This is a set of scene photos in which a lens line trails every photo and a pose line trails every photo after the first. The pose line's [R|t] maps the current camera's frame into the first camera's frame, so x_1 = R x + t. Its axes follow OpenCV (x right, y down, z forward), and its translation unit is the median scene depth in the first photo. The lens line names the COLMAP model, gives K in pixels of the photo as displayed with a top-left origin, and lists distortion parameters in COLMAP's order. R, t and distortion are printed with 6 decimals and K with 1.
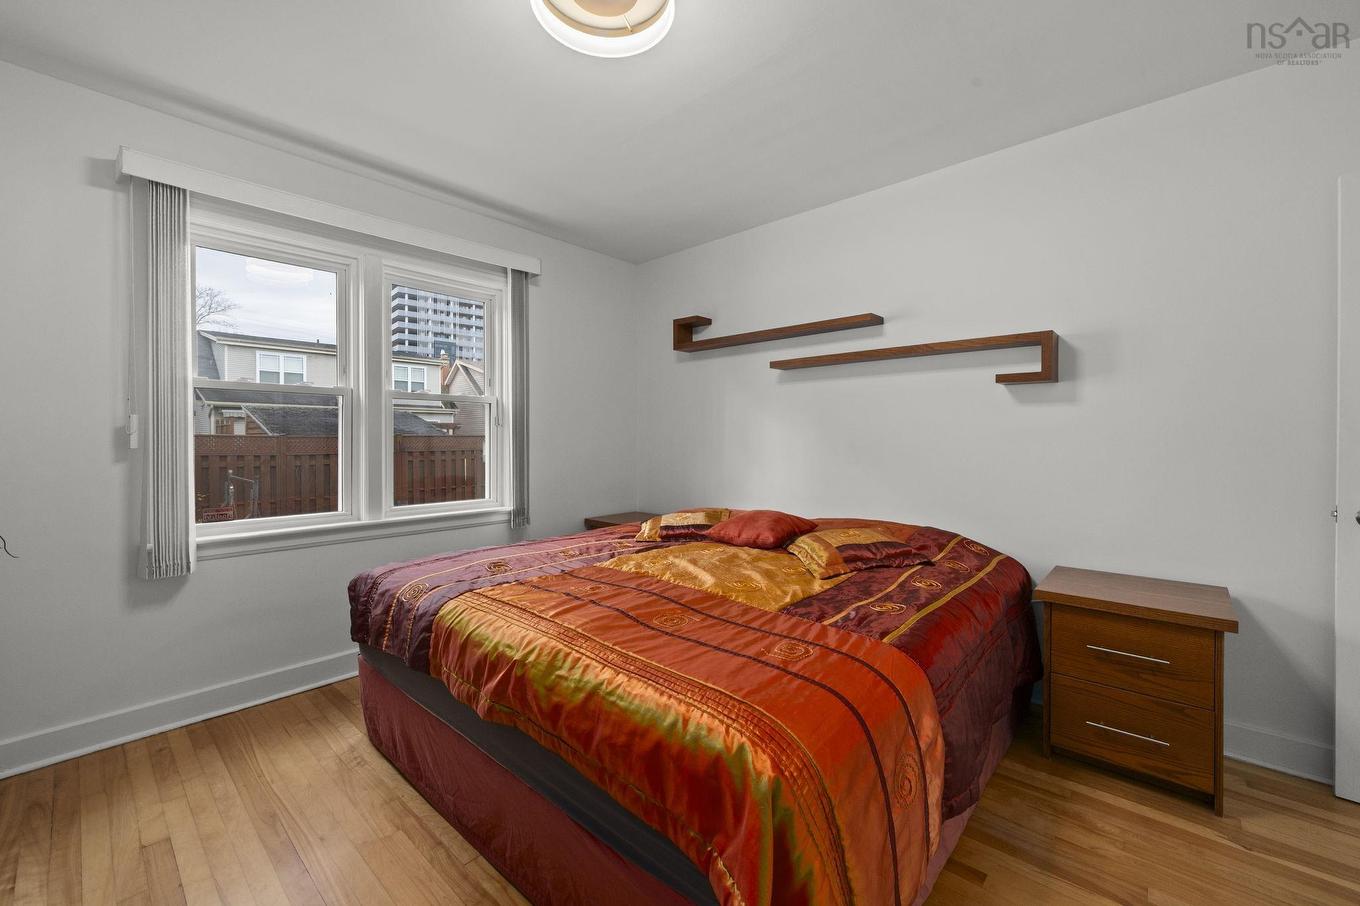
lens RADIAL K [[550.2, 0, 677.2], [0, 550.2, 430.7], [0, 0, 1]] dist [-0.000522, 0.000046]
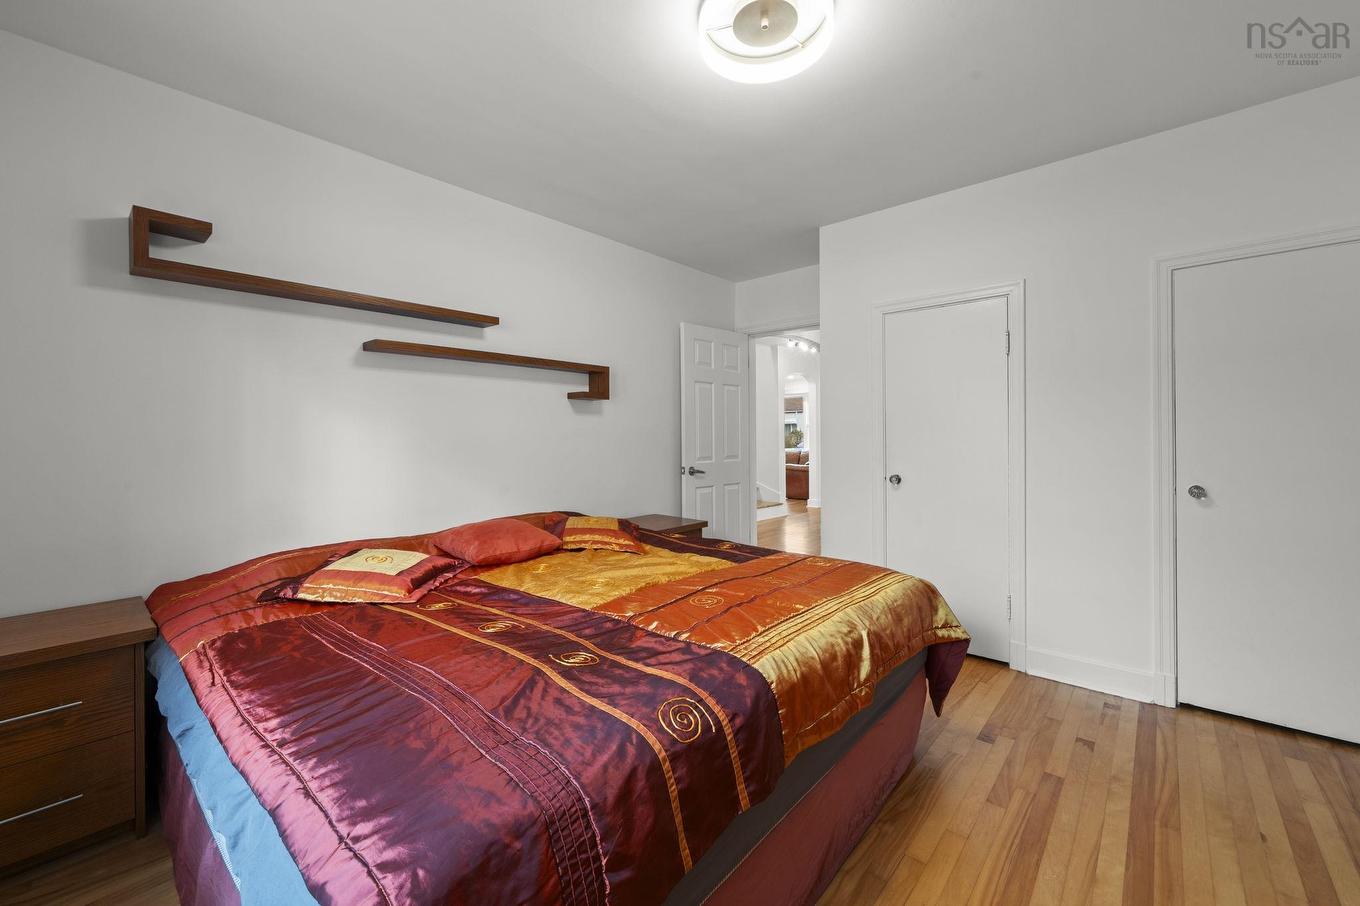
lens RADIAL K [[550.2, 0, 677.2], [0, 550.2, 430.7], [0, 0, 1]] dist [-0.000522, 0.000046]
pose [[-0.017380, 0.009729, 0.999802, -0.748282], [-0.007158, 0.999926, -0.009854, 0.006864], [-0.999823, -0.007328, -0.017309, 0.743830]]
